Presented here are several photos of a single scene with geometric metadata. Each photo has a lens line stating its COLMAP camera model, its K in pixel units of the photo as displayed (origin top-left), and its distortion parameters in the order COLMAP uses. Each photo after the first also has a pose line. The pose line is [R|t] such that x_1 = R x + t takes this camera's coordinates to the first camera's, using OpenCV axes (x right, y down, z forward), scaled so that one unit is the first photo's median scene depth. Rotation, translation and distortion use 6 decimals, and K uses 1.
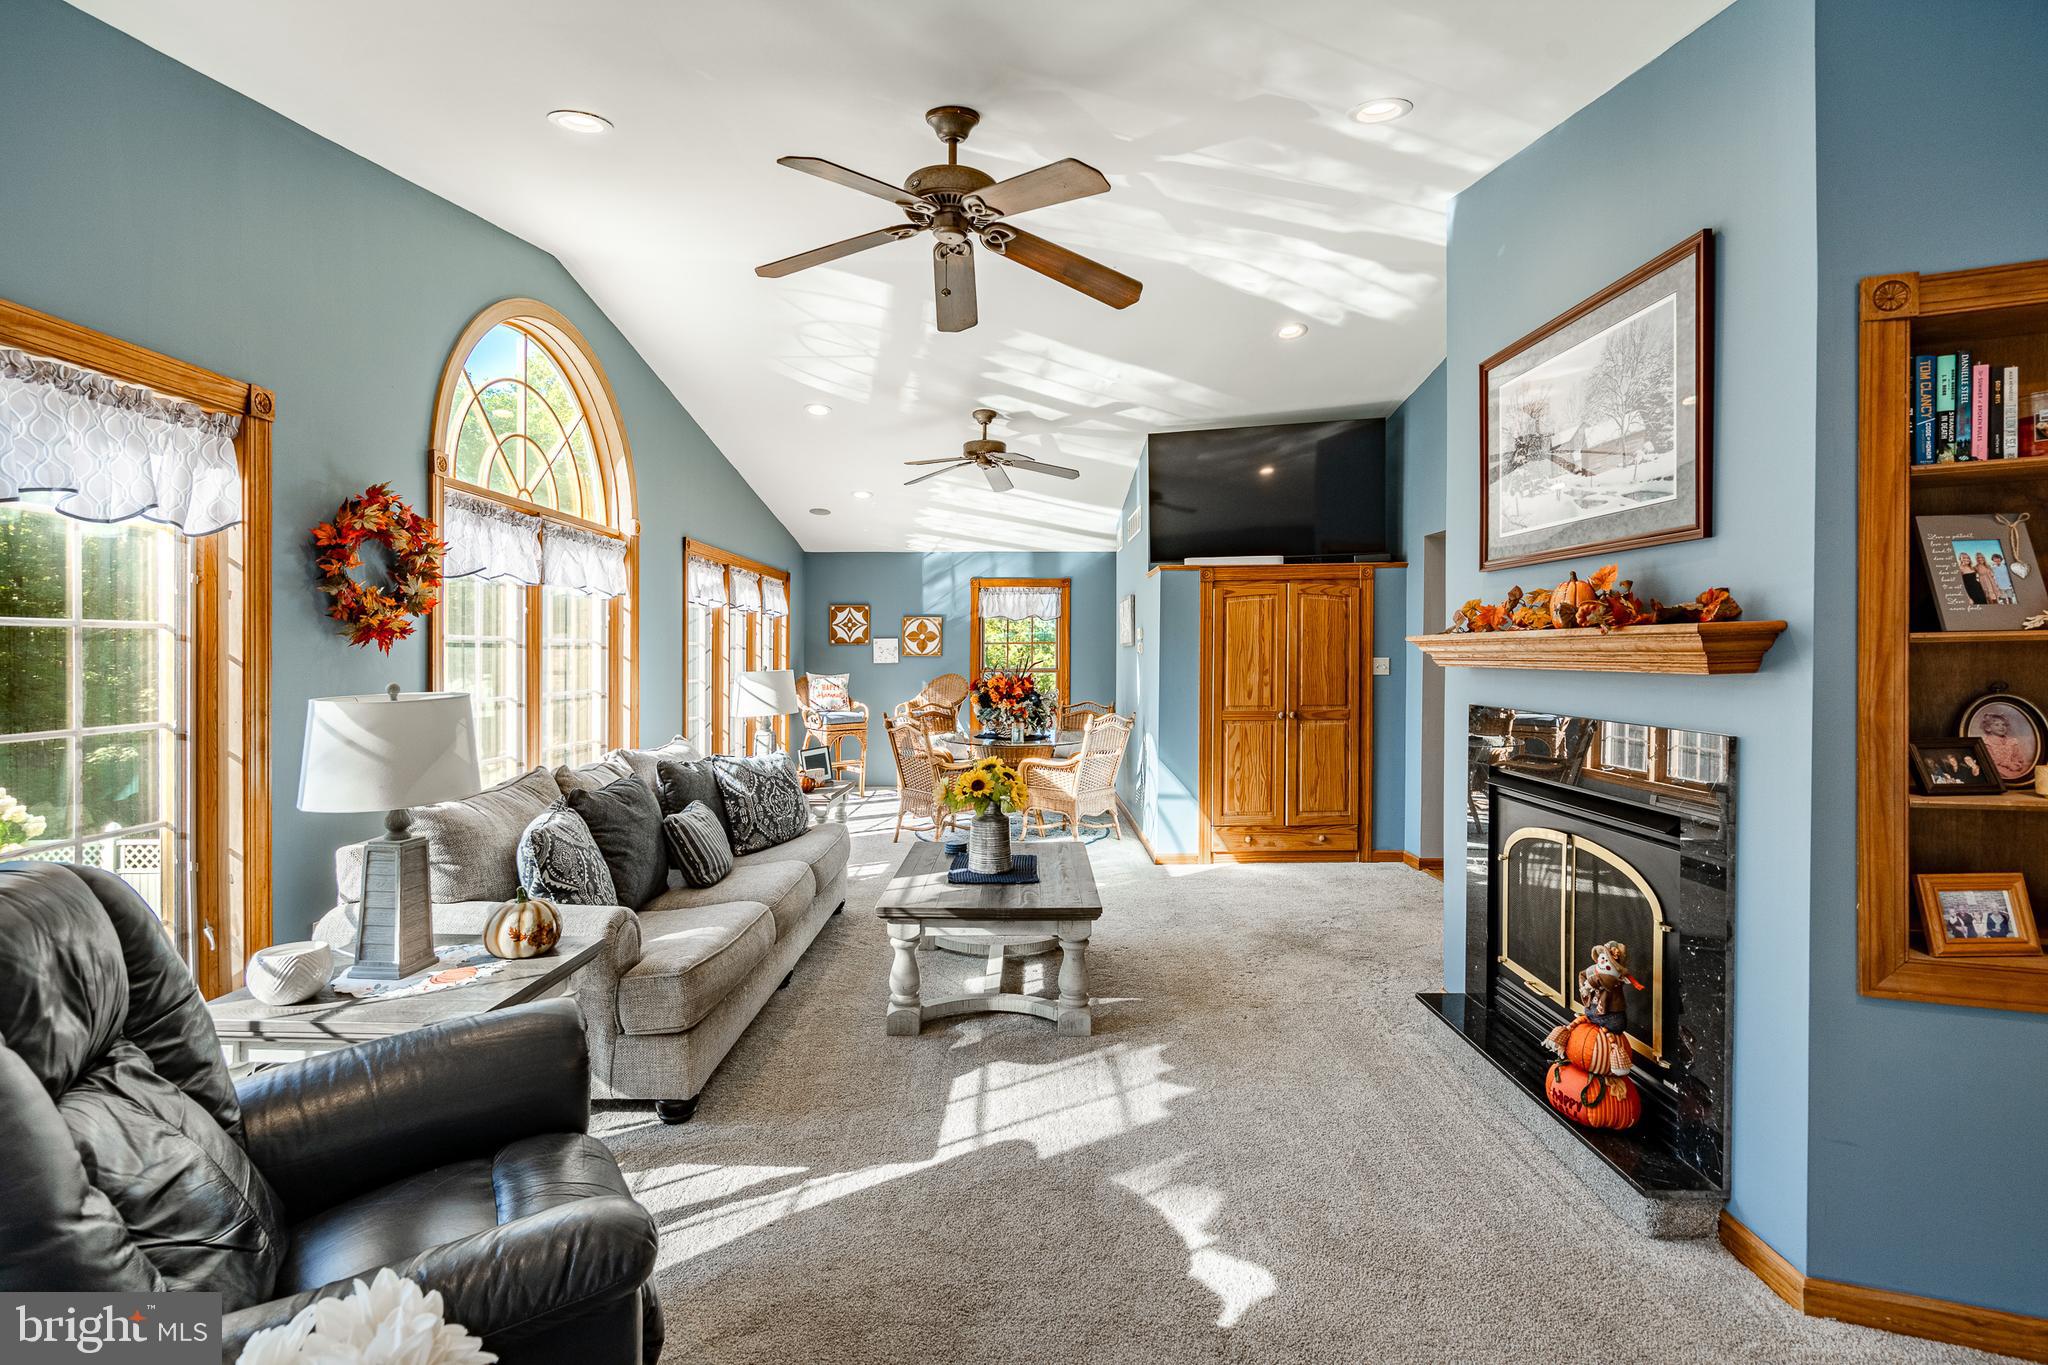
lens RADIAL K [[941.7, 0, 1022.9], [0, 941.7, 653.2], [0, 0, 1]] dist [-0.002825, 0.000115]
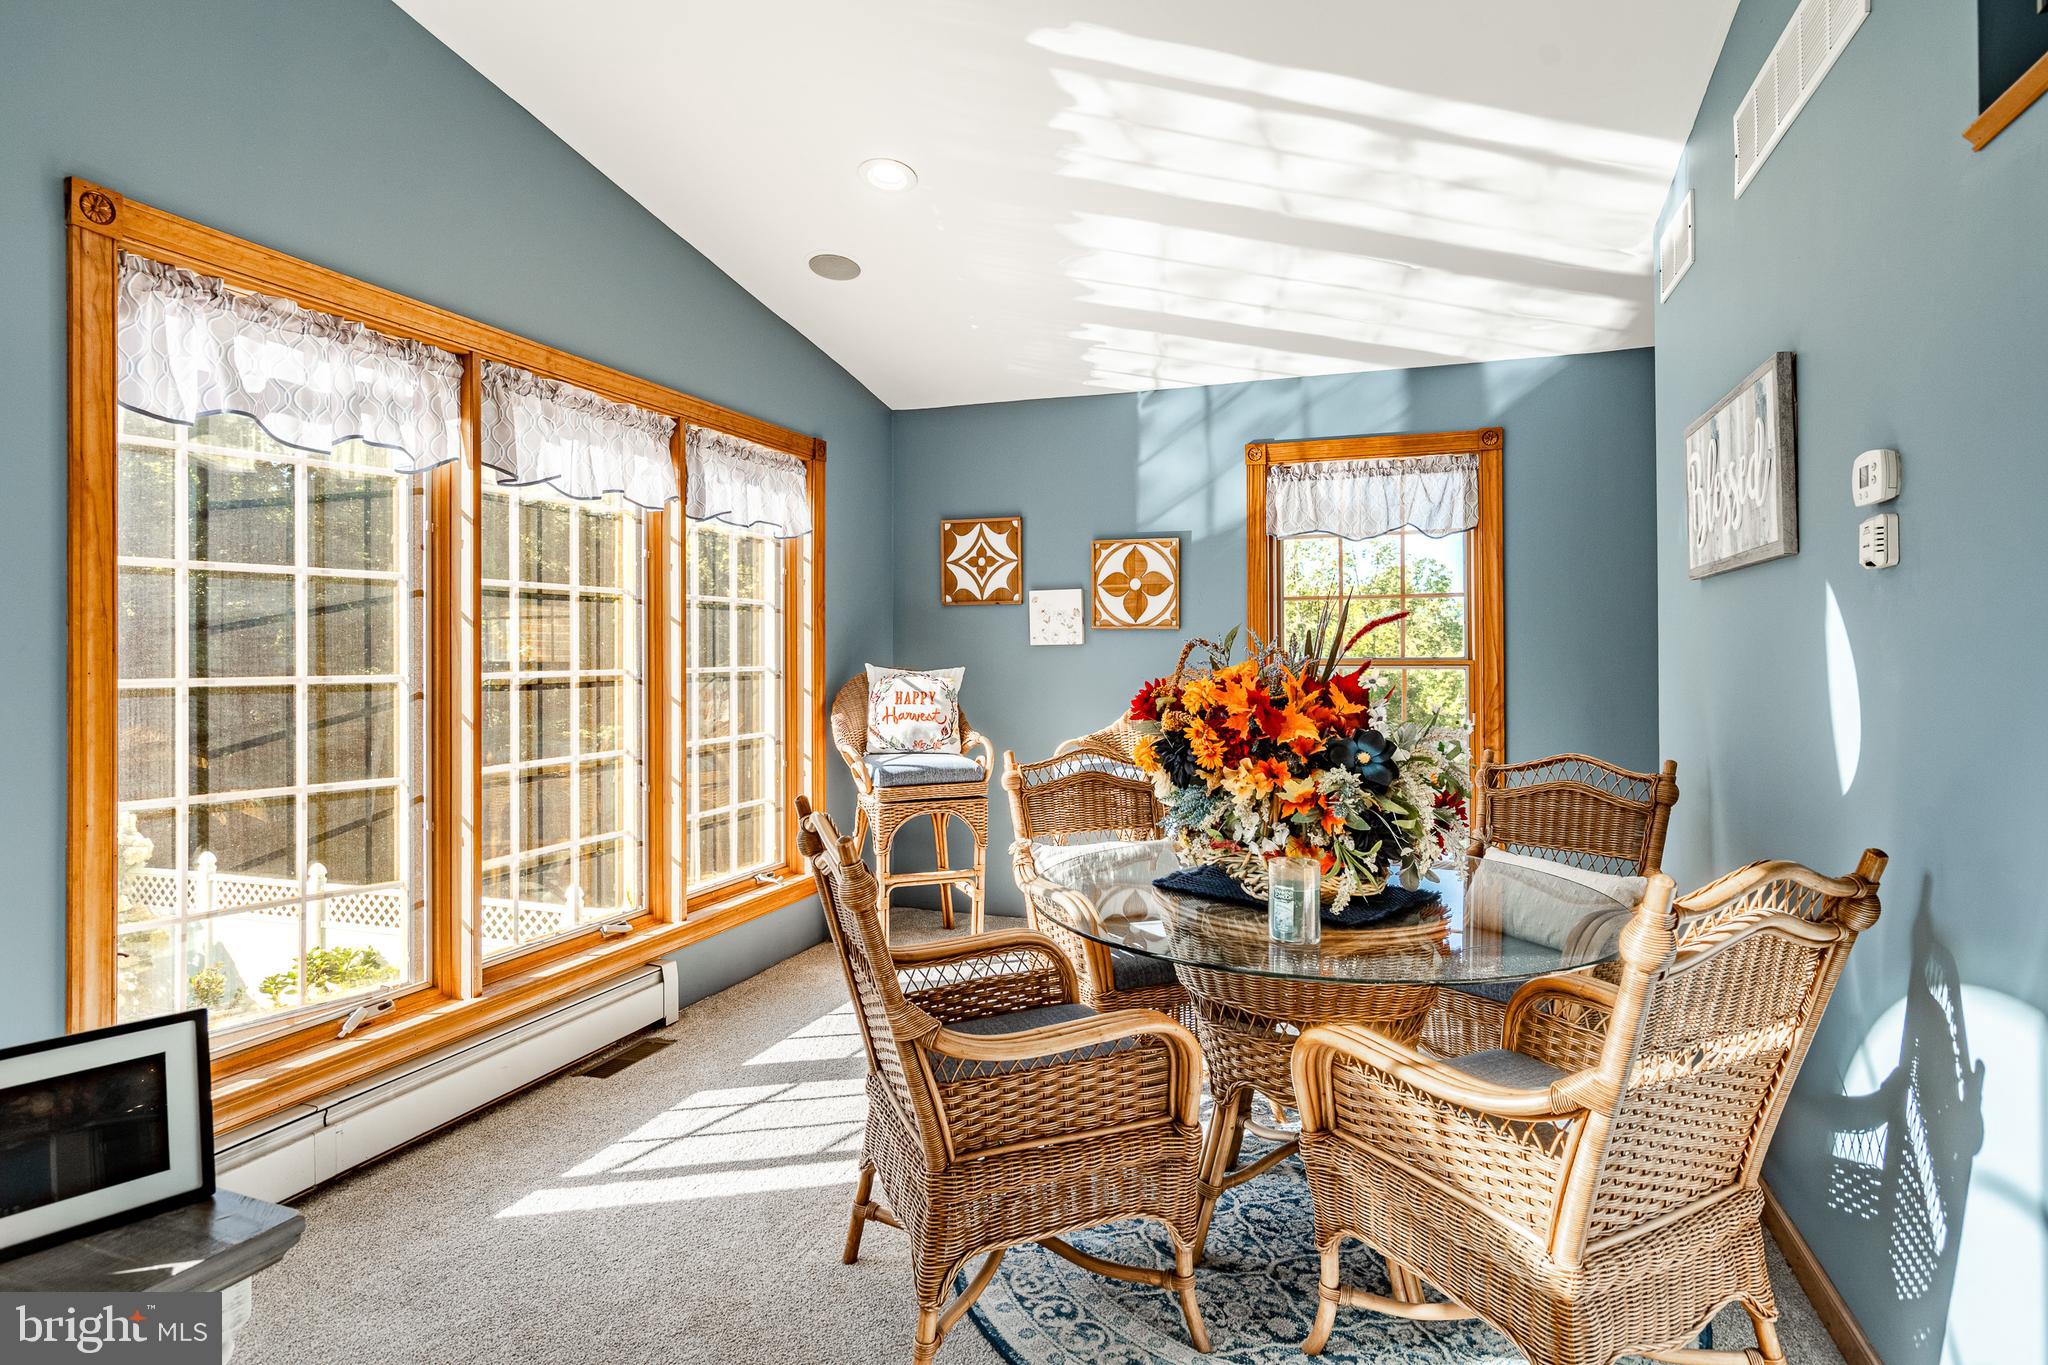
lens RADIAL K [[1061.1, 0, 1053.2], [0, 1061.1, 643.7], [0, 0, 1]] dist [0.001117, -0.000066]
pose [[0.943302, -0.002554, -0.331926, 0.041205], [-0.000772, 0.999951, -0.009888, 0.030080], [0.331934, 0.009584, 0.943254, 1.066786]]
